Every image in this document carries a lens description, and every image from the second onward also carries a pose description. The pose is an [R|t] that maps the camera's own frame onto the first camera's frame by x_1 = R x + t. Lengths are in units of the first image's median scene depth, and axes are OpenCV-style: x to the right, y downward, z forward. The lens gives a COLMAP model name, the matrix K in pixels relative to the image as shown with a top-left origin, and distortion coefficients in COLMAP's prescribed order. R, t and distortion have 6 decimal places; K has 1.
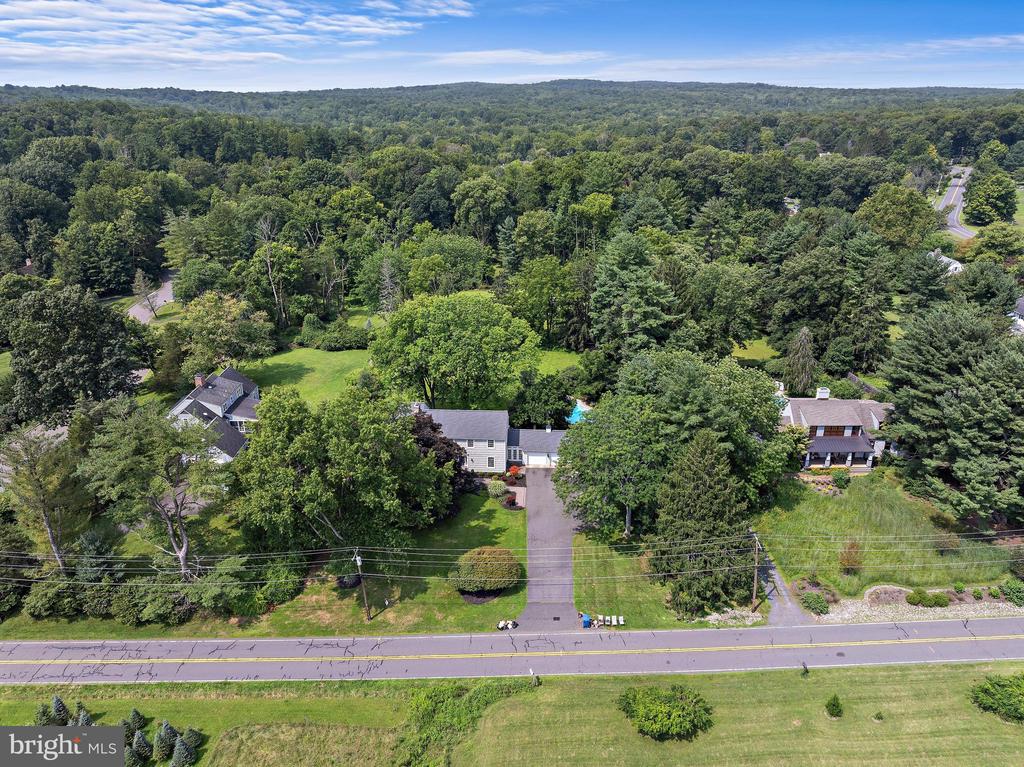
lens RADIAL K [[706.7, 0, 512.2], [0, 706.7, 384.4], [0, 0, 1]] dist [-0.025374, -0.001365]
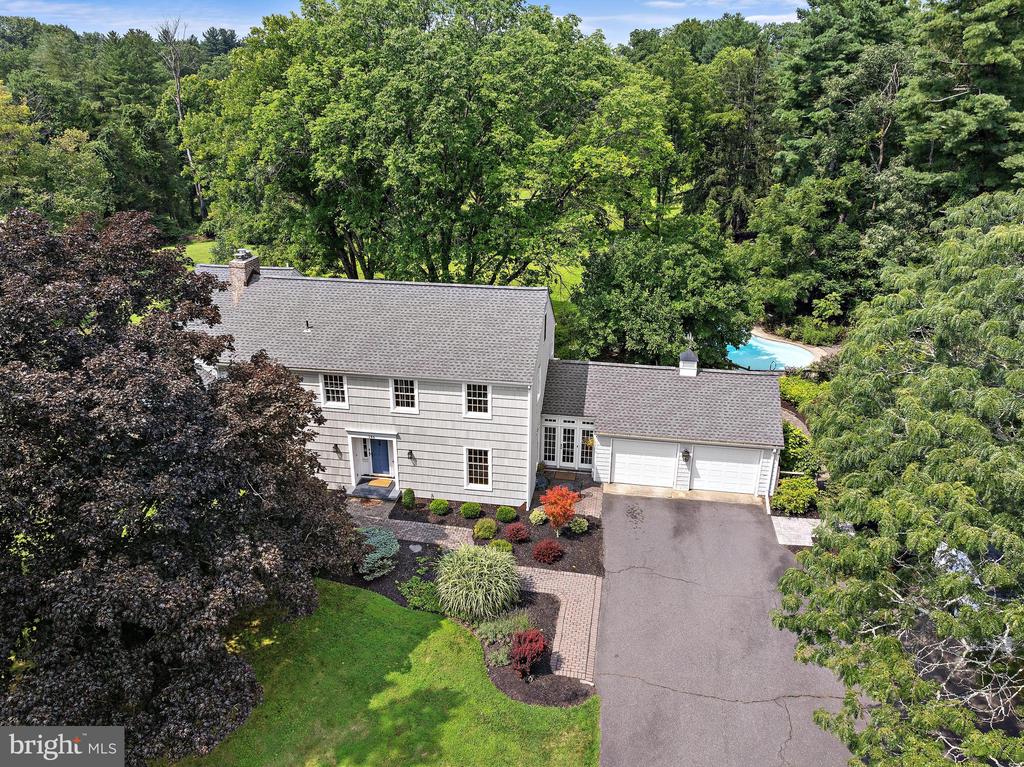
lens RADIAL K [[706.7, 0, 511.5], [0, 706.7, 382.2], [0, 0, 1]] dist [-0.025374, -0.001365]
pose [[0.993014, 0.047449, -0.108040, 0.011272], [-0.047869, 0.998853, -0.001295, 0.076437], [0.107855, 0.006458, 0.994146, 0.724094]]
